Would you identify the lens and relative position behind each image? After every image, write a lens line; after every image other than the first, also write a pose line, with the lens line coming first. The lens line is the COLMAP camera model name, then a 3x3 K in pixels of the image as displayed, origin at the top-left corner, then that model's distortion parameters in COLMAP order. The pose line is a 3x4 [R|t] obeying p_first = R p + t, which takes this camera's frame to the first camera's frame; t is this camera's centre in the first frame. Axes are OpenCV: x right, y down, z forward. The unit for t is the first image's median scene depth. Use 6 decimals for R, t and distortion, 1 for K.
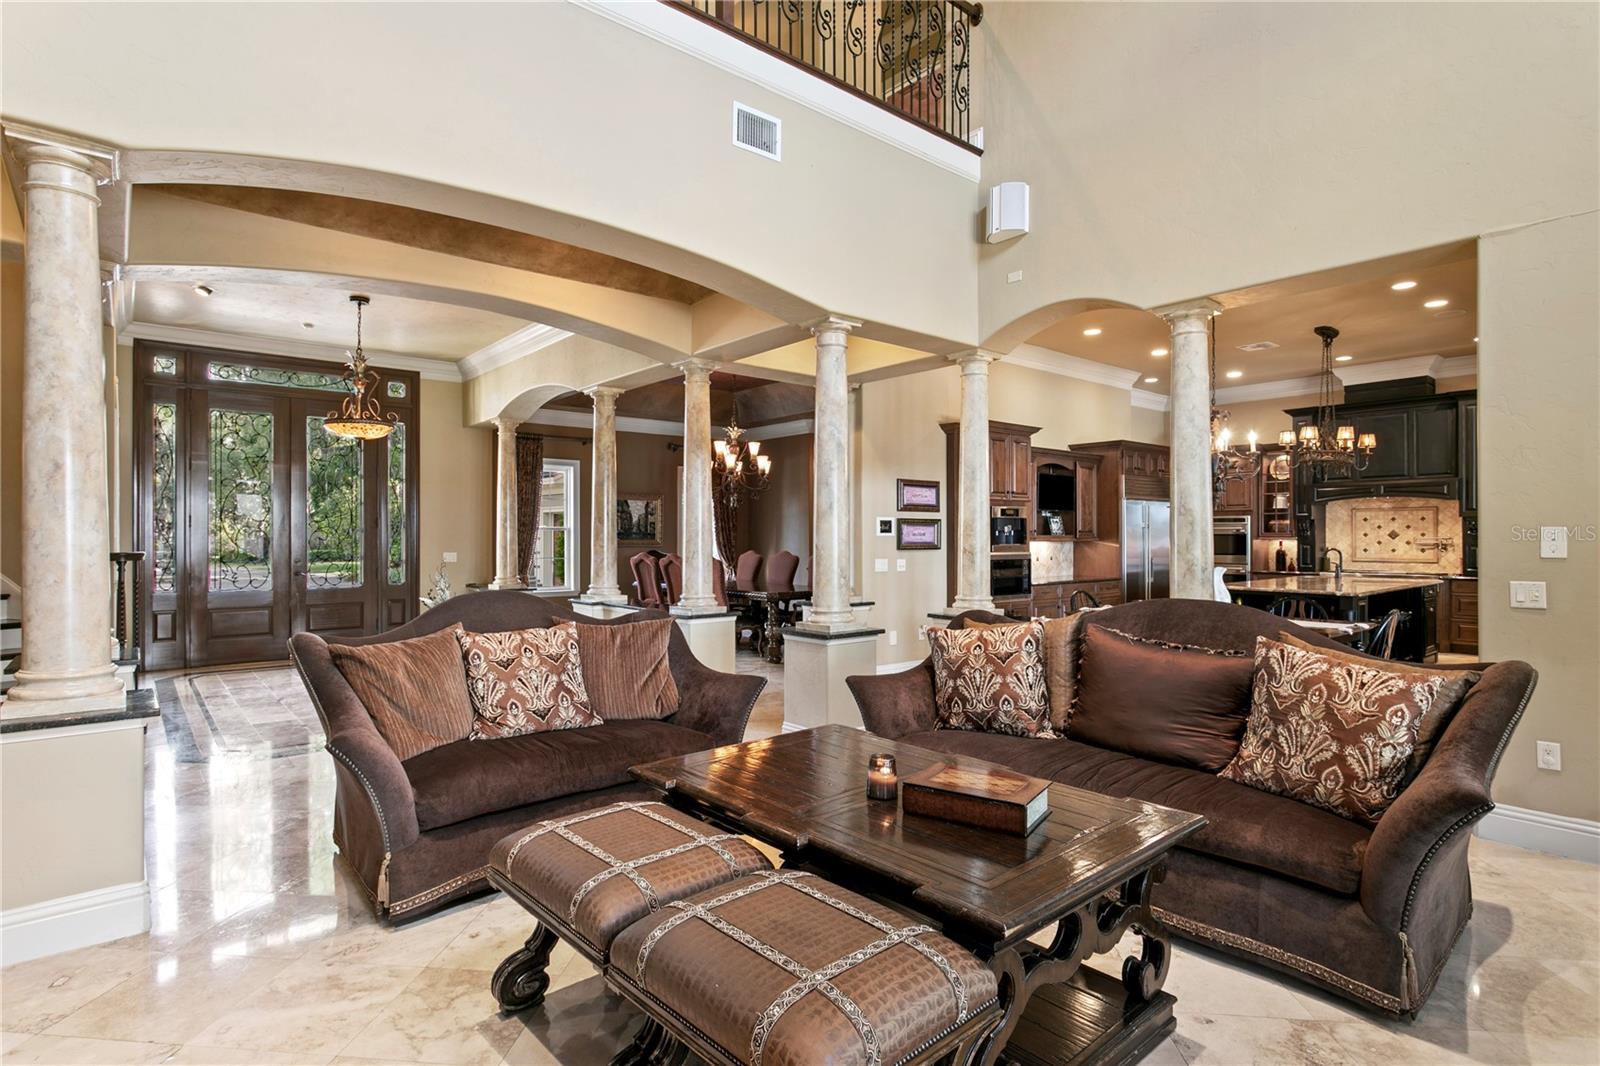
lens RADIAL K [[808.0, 0, 797.9], [0, 808.0, 532.0], [0, 0, 1]] dist [0.011771, 0.000700]
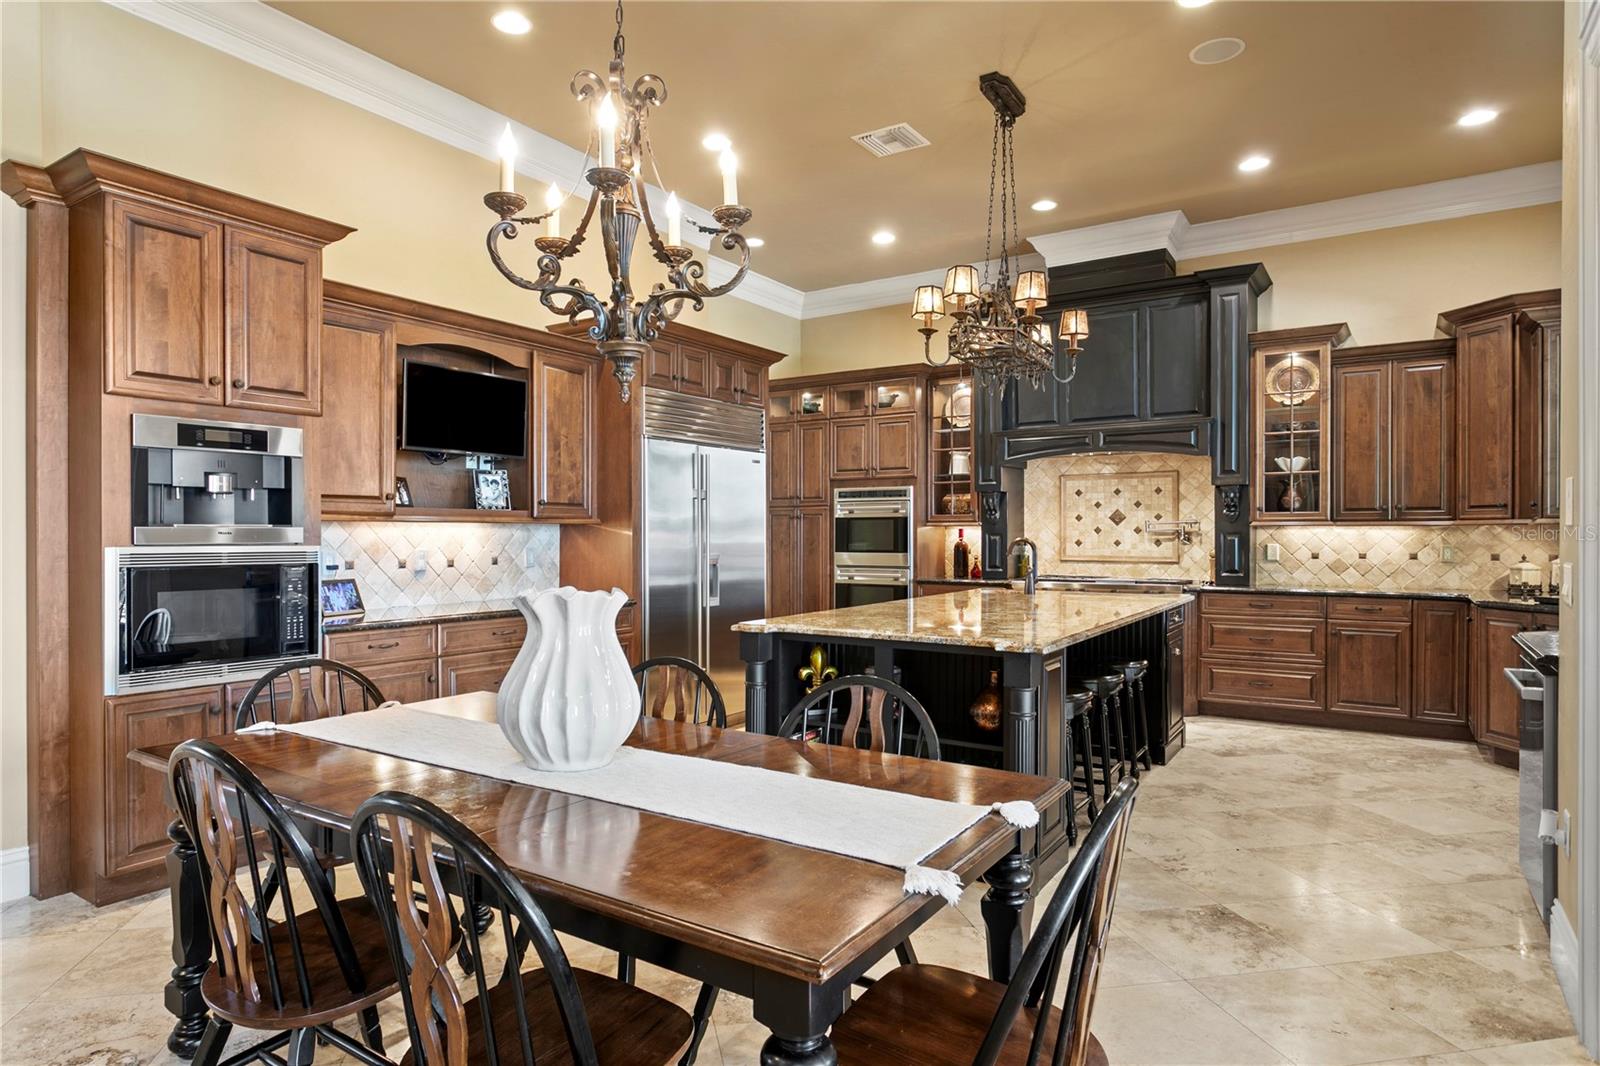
lens RADIAL K [[907.5, 0, 799.1], [0, 907.5, 535.4], [0, 0, 1]] dist [-0.003772, 0.001709]
pose [[0.956969, 0.000085, 0.290190, 0.310777], [-0.001754, 0.999983, 0.005493, 0.013803], [-0.290185, -0.005766, 0.956953, 0.424066]]
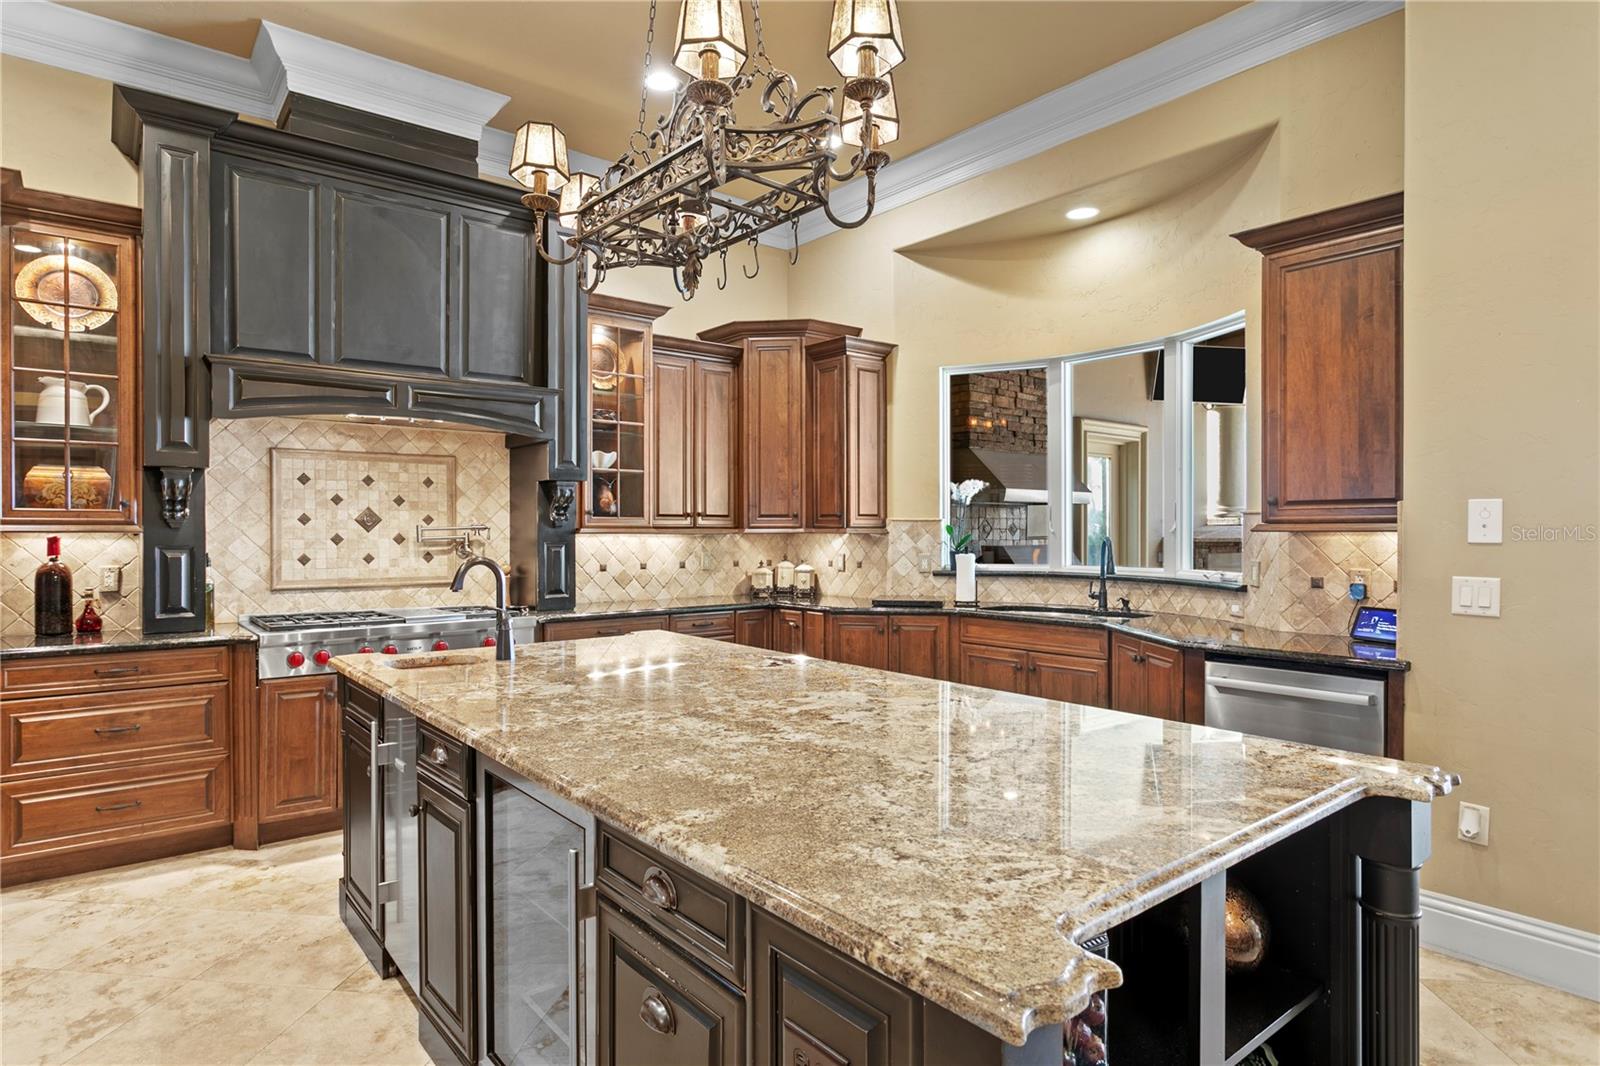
lens RADIAL K [[907.5, 0, 799.6], [0, 907.5, 537.2], [0, 0, 1]] dist [-0.003772, 0.001709]
pose [[0.025873, -0.004005, 0.999657, 0.295387], [-0.002240, 0.999989, 0.004064, 0.009973], [-0.999663, -0.002344, 0.025864, 0.788311]]
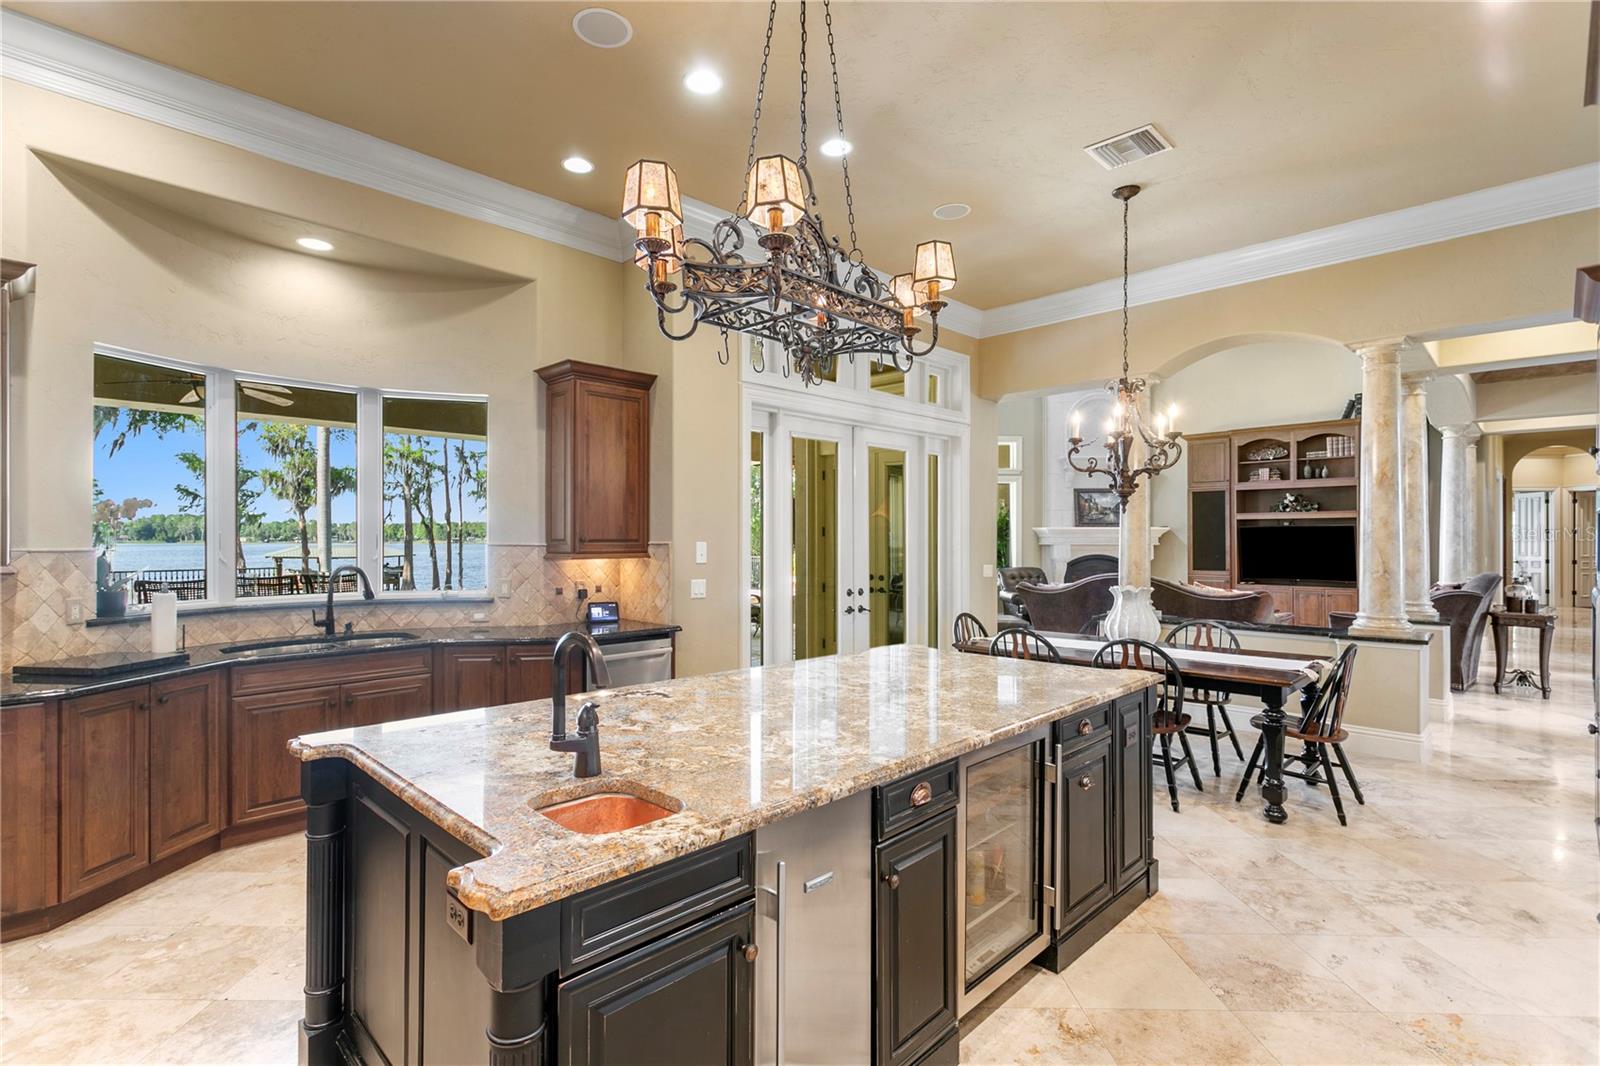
lens RADIAL K [[759.5, 0, 789.3], [0, 759.5, 537.6], [0, 0, 1]] dist [0.002956, 0.000140]
pose [[-0.996531, 0.001409, -0.083214, 0.565255], [0.001774, 0.999989, -0.004312, -0.001819], [0.083207, -0.004445, -0.996522, 1.078455]]
